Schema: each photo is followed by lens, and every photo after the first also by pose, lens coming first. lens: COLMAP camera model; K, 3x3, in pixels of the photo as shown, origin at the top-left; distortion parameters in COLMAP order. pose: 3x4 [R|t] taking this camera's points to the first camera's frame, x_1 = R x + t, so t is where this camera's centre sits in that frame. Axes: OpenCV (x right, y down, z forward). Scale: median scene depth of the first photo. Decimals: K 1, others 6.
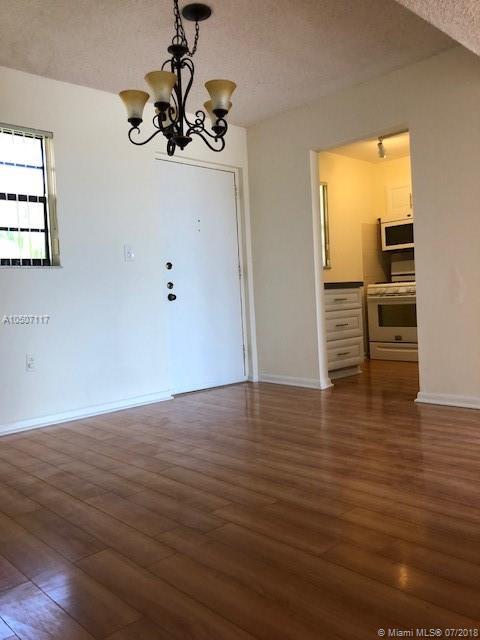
lens RADIAL K [[530.7, 0, 240.0], [0, 530.7, 319.2], [0, 0, 1]] dist [0.000115, 0.009069]
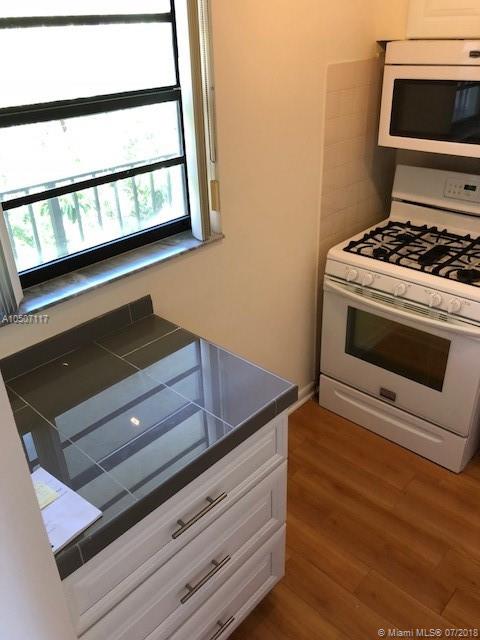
lens RADIAL K [[530.7, 0, 239.8], [0, 530.7, 319.2], [0, 0, 1]] dist [0.000115, 0.009069]
pose [[0.998300, -0.010552, 0.057323, 0.151626], [-0.016910, 0.888747, 0.458085, -0.191802], [-0.055779, -0.458276, 0.887058, 0.630491]]
